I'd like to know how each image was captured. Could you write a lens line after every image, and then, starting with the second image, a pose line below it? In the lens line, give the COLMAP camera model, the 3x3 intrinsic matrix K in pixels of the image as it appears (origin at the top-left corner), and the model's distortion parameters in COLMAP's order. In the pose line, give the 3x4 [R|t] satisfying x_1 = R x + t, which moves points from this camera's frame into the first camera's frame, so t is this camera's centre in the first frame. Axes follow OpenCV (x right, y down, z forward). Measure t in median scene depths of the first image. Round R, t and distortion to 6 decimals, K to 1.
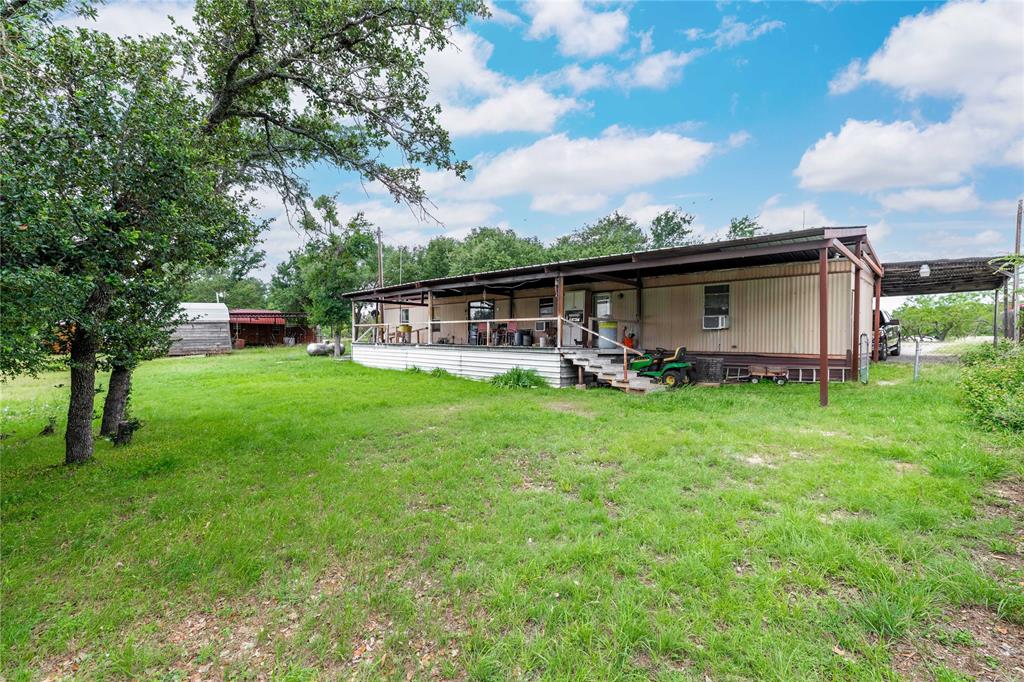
lens RADIAL K [[445.6, 0, 515.3], [0, 445.6, 344.5], [0, 0, 1]] dist [0.000339, 0.000272]
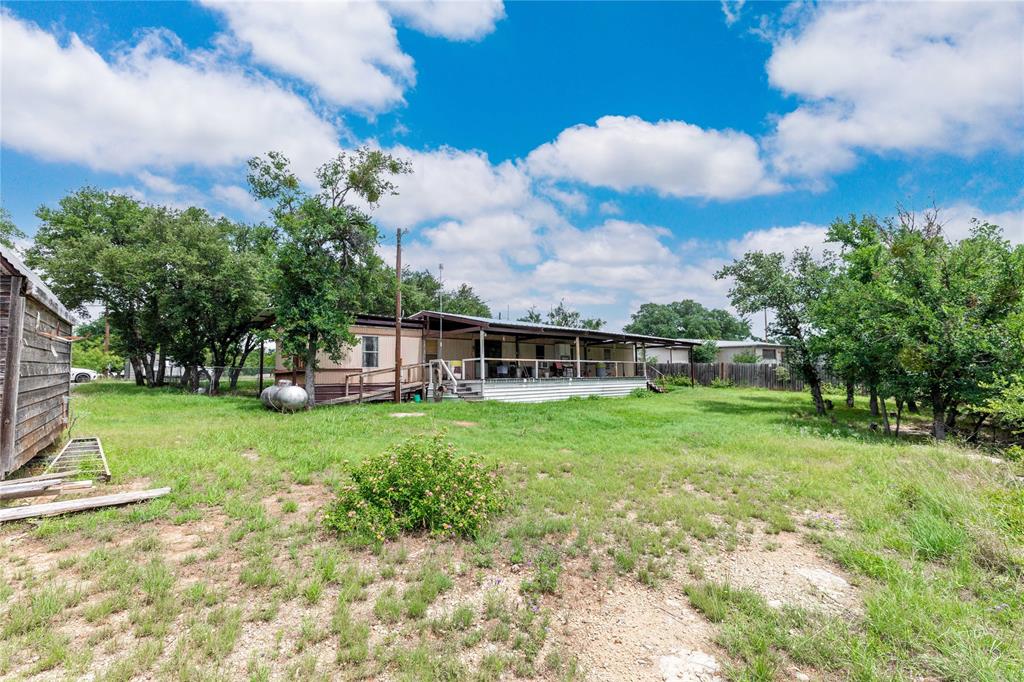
lens RADIAL K [[445.6, 0, 515.3], [0, 445.6, 344.5], [0, 0, 1]] dist [0.000339, 0.000272]
pose [[0.071597, 0.049598, 0.996200, -1.602244], [0.013237, 0.998628, -0.050670, -0.036888], [-0.997346, 0.016815, 0.070843, 1.105760]]
